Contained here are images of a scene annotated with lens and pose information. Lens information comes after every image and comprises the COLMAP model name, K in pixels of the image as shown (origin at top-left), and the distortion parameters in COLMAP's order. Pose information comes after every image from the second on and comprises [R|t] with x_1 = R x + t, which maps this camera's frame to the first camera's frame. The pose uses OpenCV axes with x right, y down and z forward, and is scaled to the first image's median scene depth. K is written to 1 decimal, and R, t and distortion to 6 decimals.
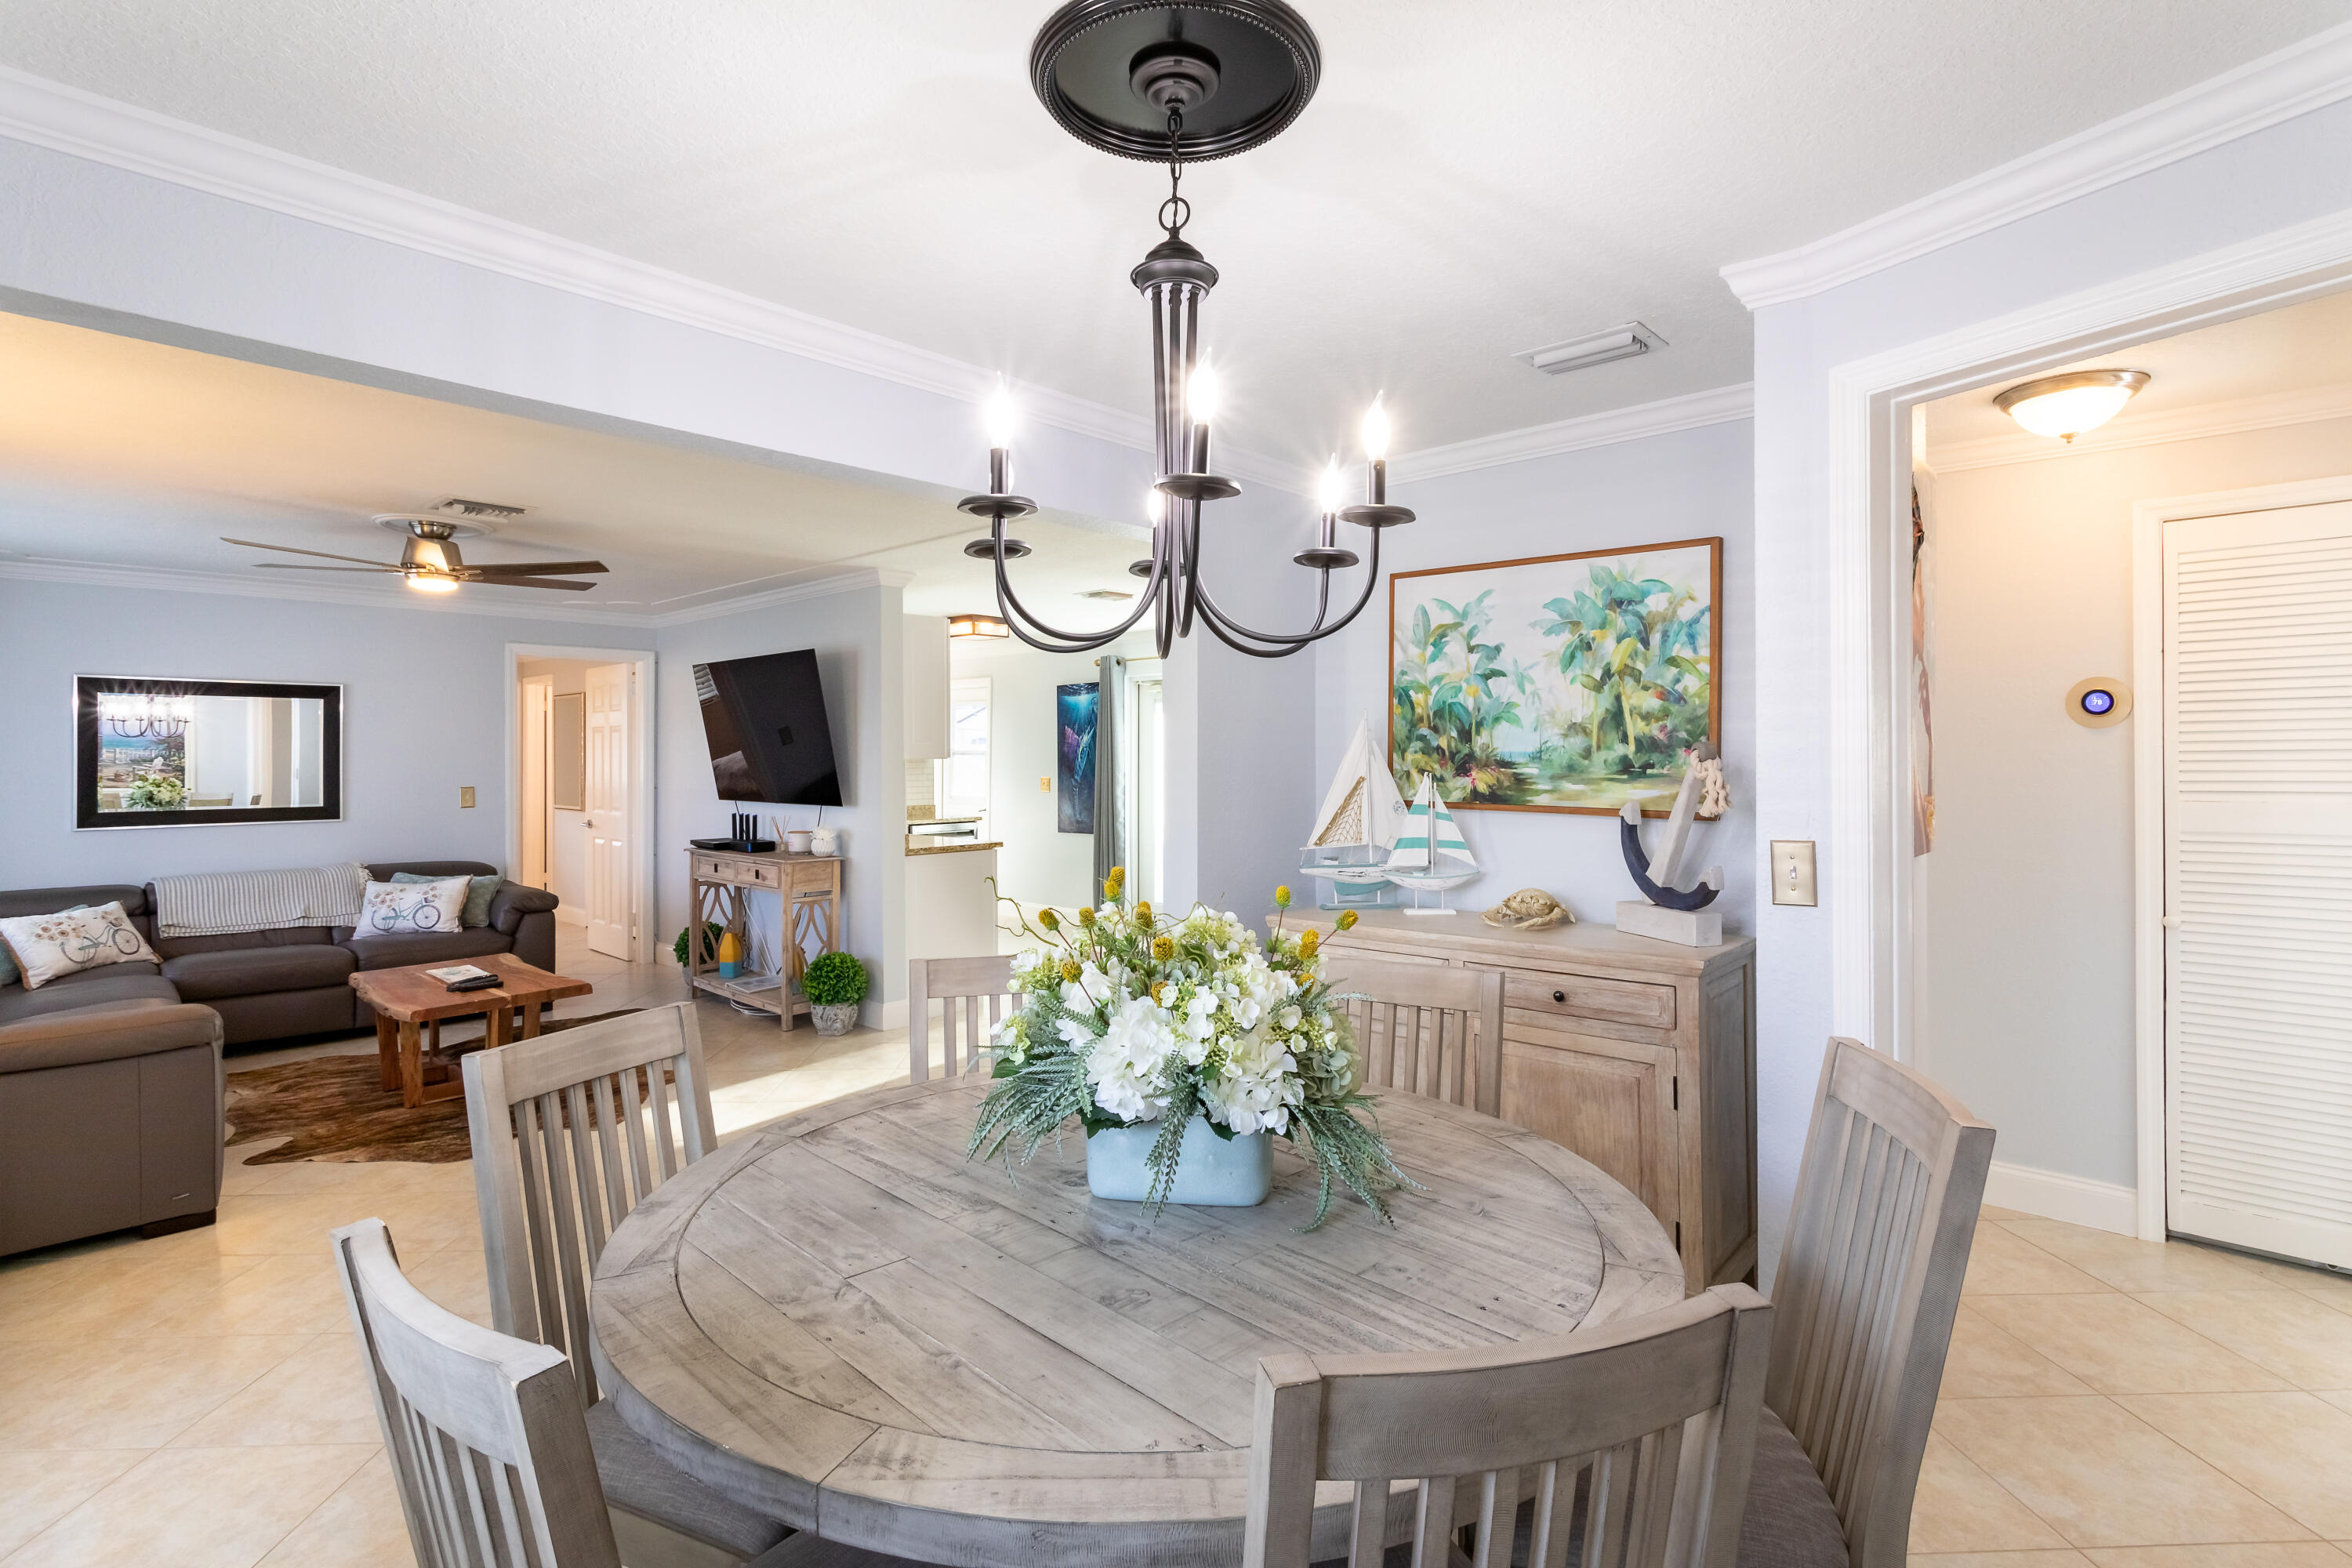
lens RADIAL K [[1133.1, 0, 1212.4], [0, 1133.1, 757.8], [0, 0, 1]] dist [-0.001384, 0.004638]
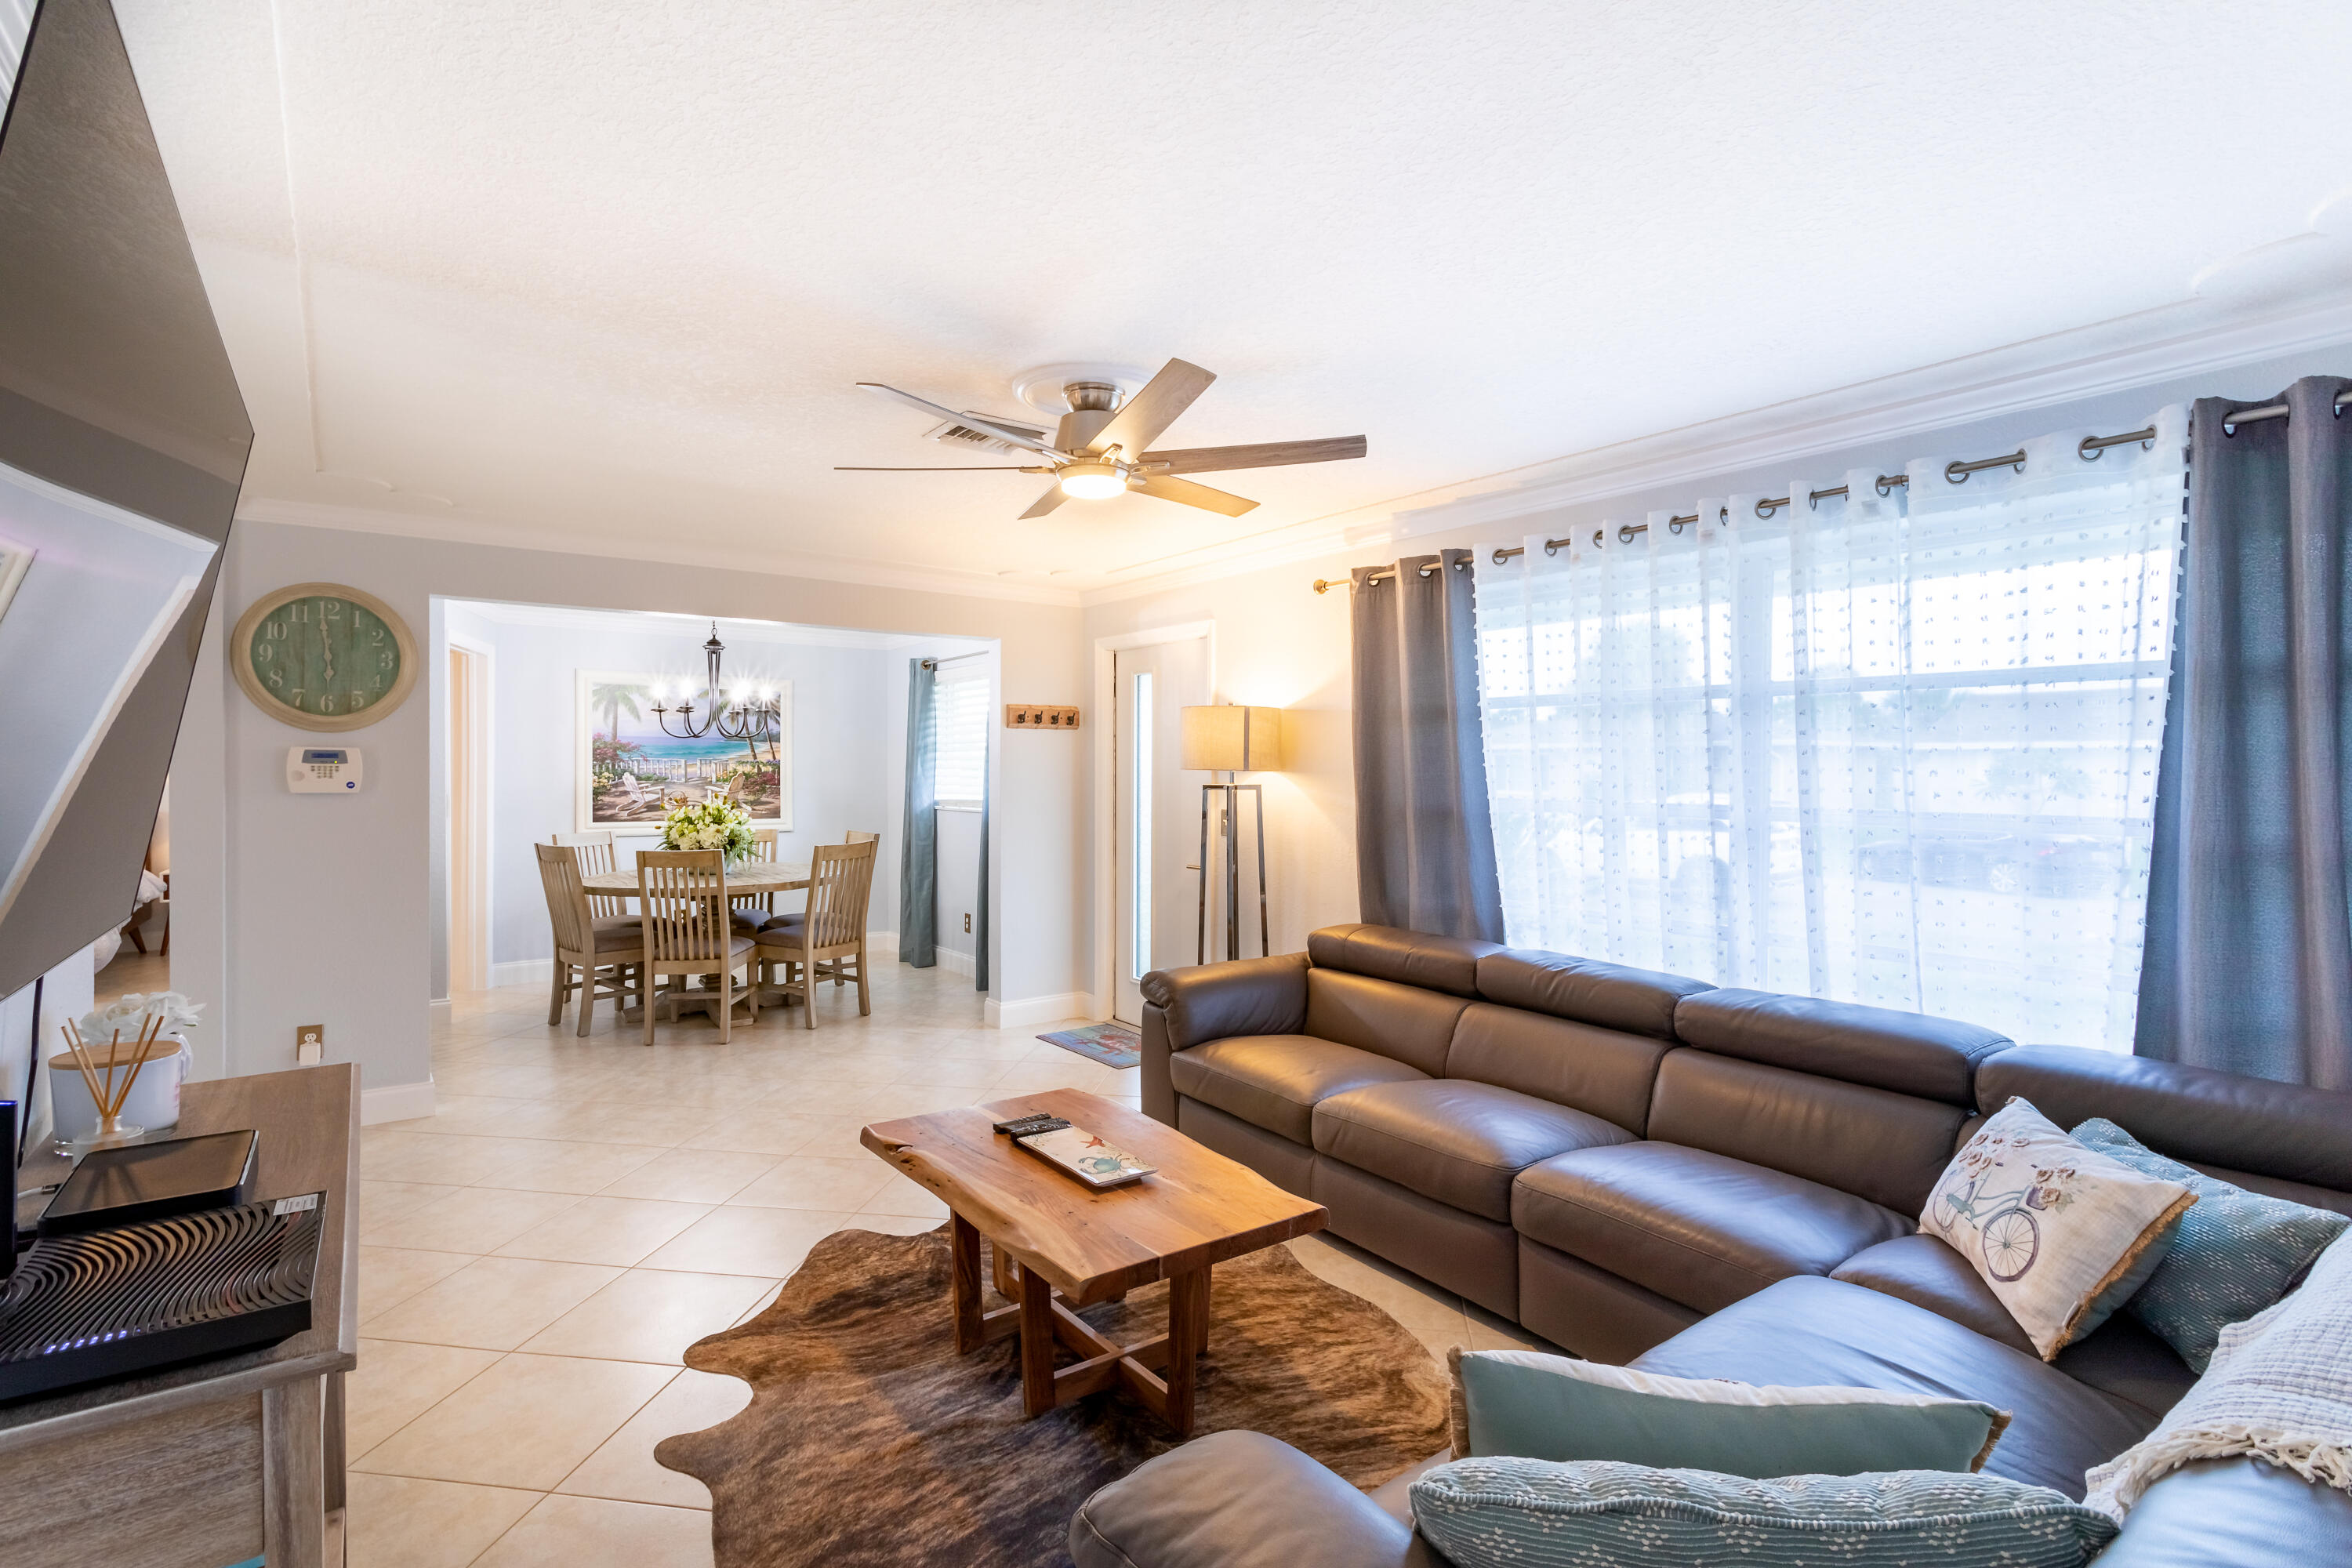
lens RADIAL K [[1133.1, 0, 1176.8], [0, 1133.1, 783.4], [0, 0, 1]] dist [-0.001384, 0.004638]
pose [[-0.979729, -0.001852, 0.200318, -0.858894], [0.001507, 0.999861, 0.016615, 0.002051], [-0.200321, 0.016581, -0.979590, 1.607587]]
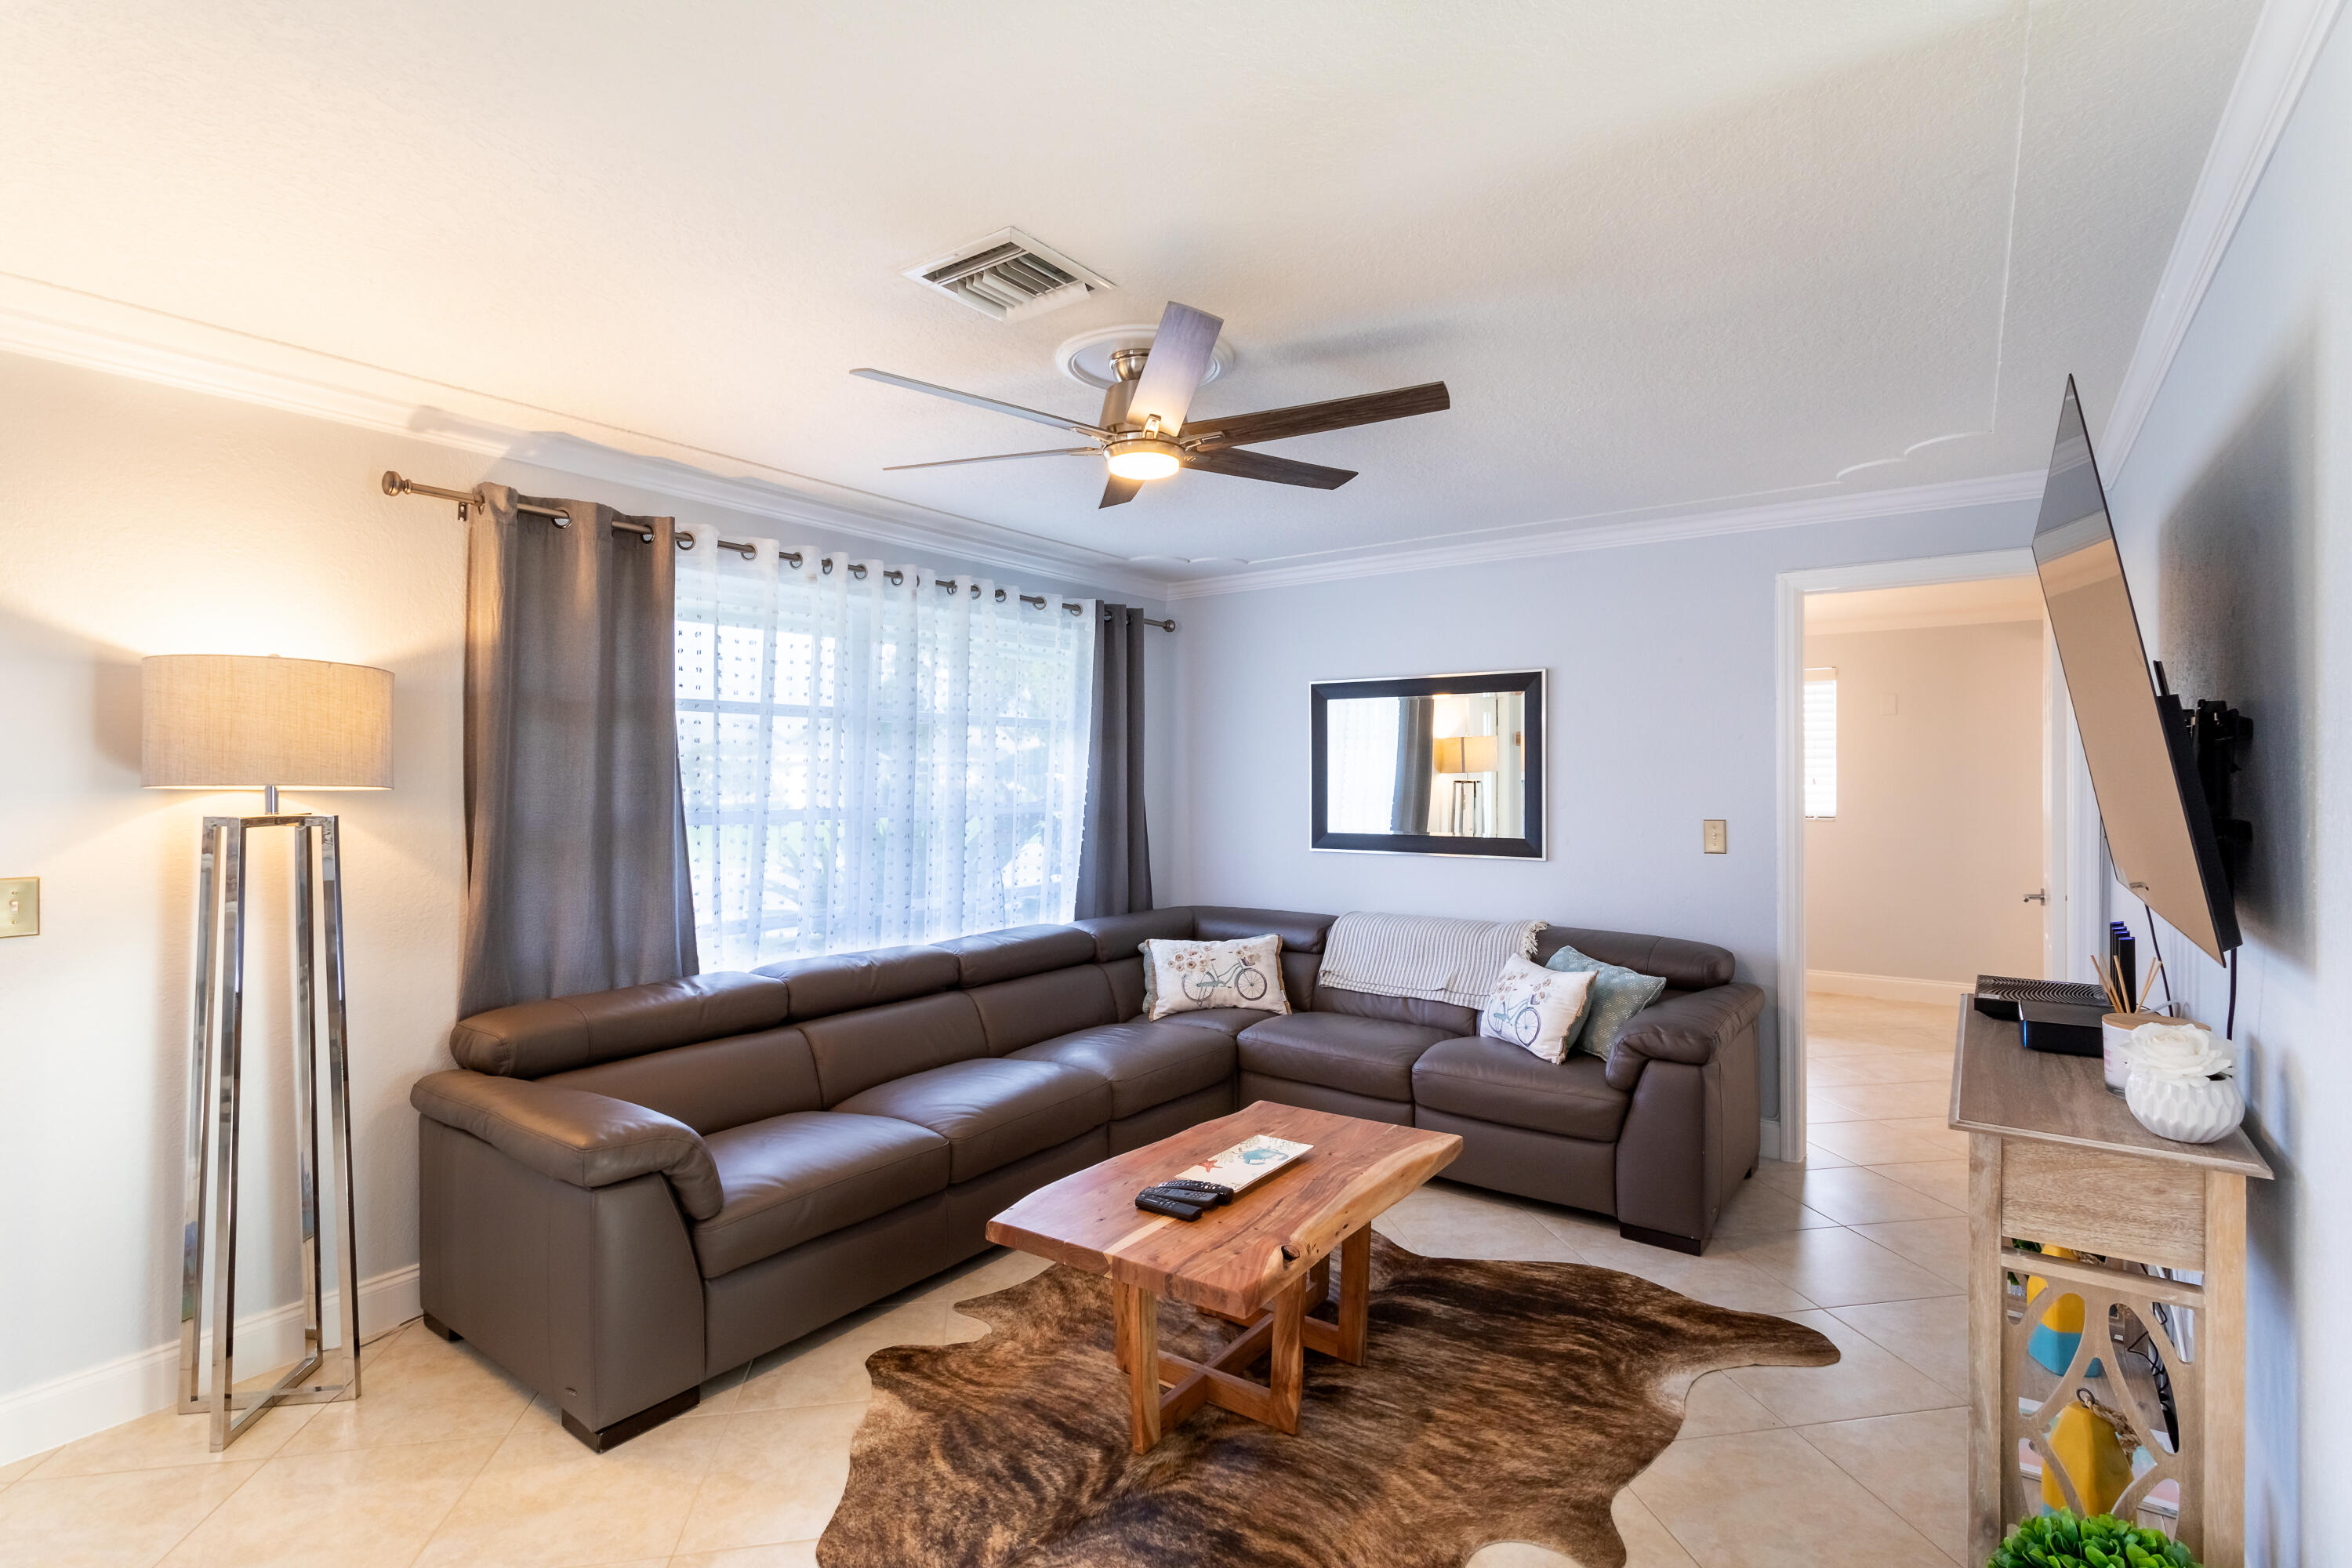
lens RADIAL K [[1133.1, 0, 1179.6], [0, 1133.1, 792.1], [0, 0, 1]] dist [-0.001384, 0.004638]
pose [[0.133199, 0.017875, -0.990928, -0.126010], [-0.001798, 0.999840, 0.017794, 0.000267], [0.991088, -0.000588, 0.133210, 0.939077]]
